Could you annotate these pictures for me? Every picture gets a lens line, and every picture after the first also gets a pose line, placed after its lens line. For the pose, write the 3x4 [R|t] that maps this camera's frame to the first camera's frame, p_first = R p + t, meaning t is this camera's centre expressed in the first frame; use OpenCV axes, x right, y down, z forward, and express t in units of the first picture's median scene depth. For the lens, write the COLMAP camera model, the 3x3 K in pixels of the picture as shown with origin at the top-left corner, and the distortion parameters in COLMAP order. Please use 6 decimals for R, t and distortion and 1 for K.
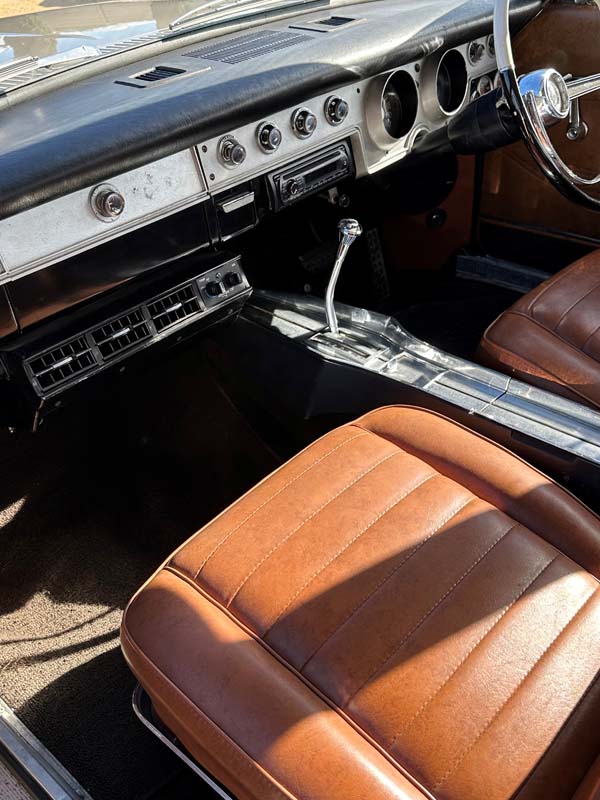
lens RADIAL K [[813.4, 0, 300.0], [0, 813.4, 400.0], [0, 0, 1]] dist [-0.007430, -0.016140]
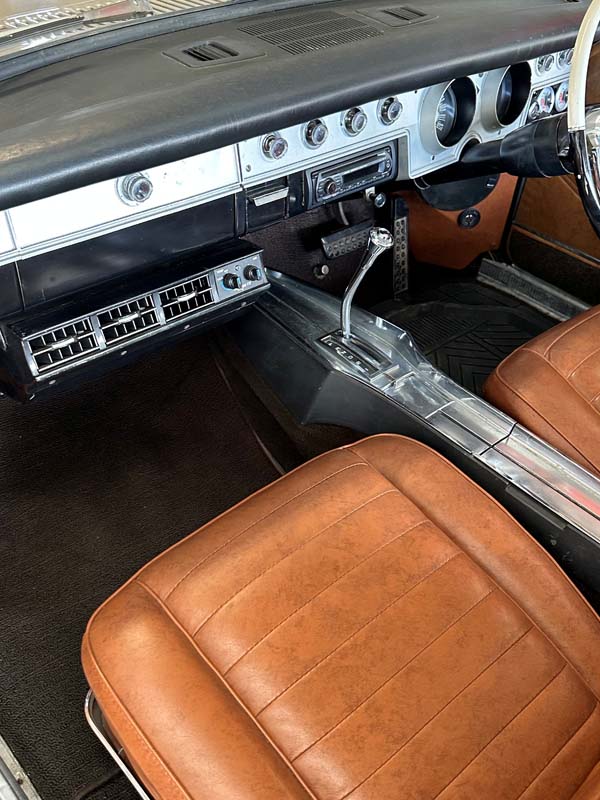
lens RADIAL K [[813.4, 0, 300.0], [0, 813.4, 400.0], [0, 0, 1]] dist [-0.007430, -0.016140]
pose [[0.985687, 0.167140, 0.022028, -0.023152], [-0.168448, 0.981726, 0.088541, -0.097518], [-0.006827, -0.090985, 0.995829, 0.032093]]
